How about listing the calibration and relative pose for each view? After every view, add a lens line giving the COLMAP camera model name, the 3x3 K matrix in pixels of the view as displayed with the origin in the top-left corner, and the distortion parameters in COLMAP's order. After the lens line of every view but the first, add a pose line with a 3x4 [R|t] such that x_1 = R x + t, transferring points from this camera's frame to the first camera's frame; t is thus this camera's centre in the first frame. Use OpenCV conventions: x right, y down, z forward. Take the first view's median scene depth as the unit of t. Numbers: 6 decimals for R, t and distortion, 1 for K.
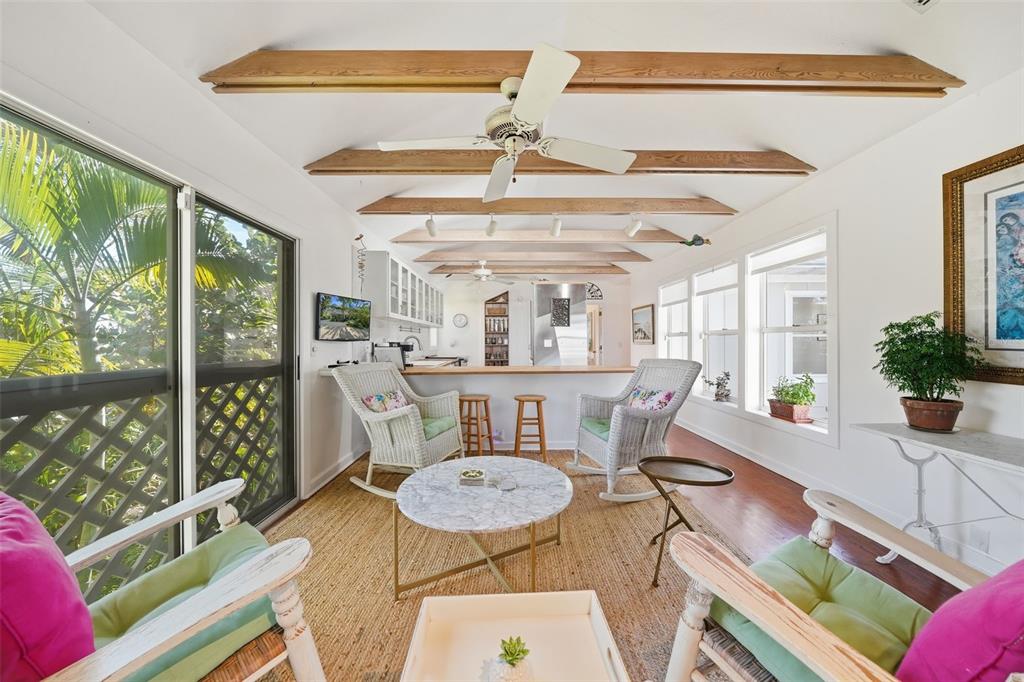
lens RADIAL K [[354.2, 0, 513.3], [0, 354.2, 341.0], [0, 0, 1]] dist [-0.007556, 0.000651]
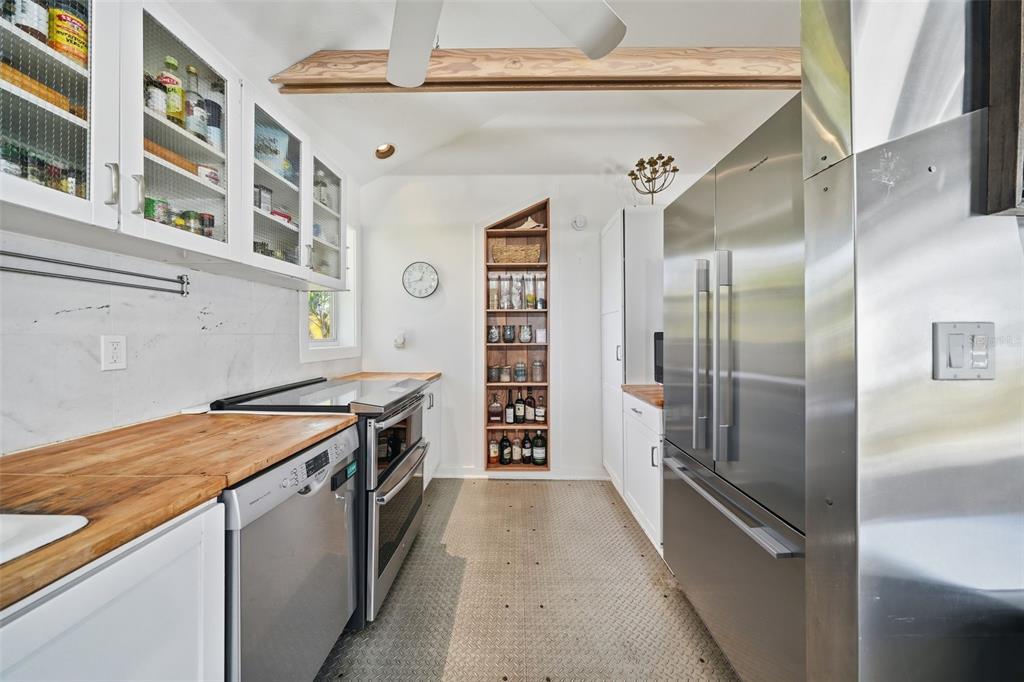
lens RADIAL K [[354.2, 0, 511.7], [0, 354.2, 334.5], [0, 0, 1]] dist [-0.007556, 0.000651]
pose [[0.999425, 0.003514, -0.033728, -0.094823], [-0.003542, 0.999993, -0.000750, 0.002020], [0.033725, 0.000869, 0.999431, 1.495670]]
